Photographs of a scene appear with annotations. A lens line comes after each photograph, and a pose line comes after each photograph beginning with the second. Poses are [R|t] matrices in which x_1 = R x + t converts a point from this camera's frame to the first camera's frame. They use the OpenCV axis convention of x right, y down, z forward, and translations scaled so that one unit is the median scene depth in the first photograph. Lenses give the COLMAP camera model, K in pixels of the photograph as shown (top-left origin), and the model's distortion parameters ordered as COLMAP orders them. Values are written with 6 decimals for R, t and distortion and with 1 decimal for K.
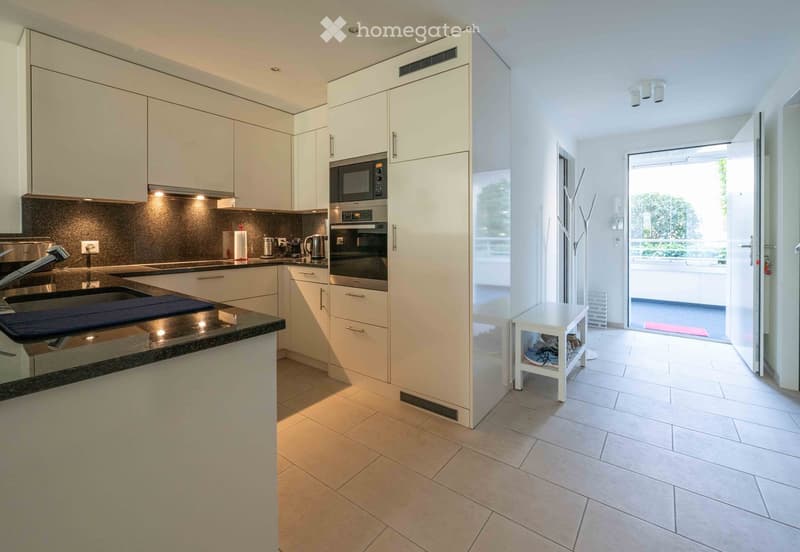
lens RADIAL K [[332.4, 0, 402.5], [0, 332.4, 237.1], [0, 0, 1]] dist [0.000098, 0.000027]
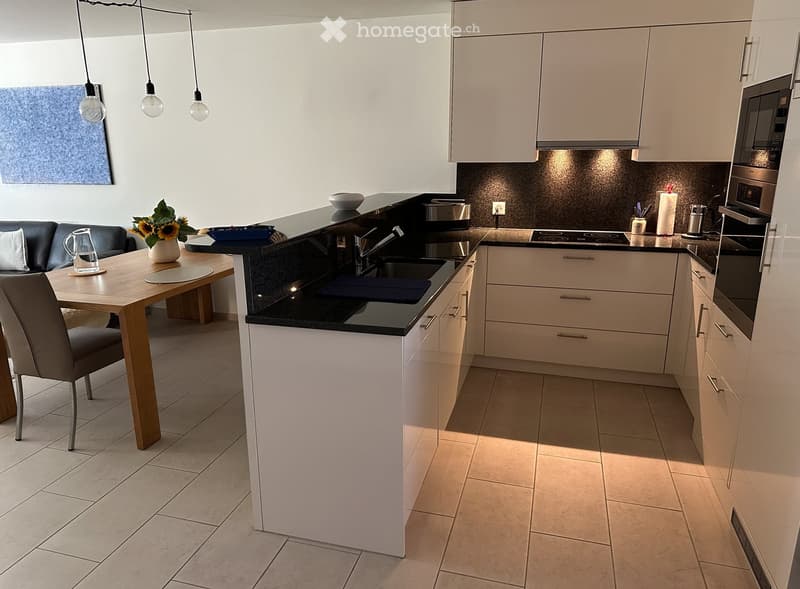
lens RADIAL K [[556.6, 0, 400.0], [0, 556.6, 294.5], [0, 0, 1]] dist [0.002632, 0.000387]
pose [[0.340680, 0.233872, -0.910626, 0.545843], [0.007910, 0.967820, 0.251521, -0.141485], [0.940146, -0.092892, 0.327867, 0.140556]]
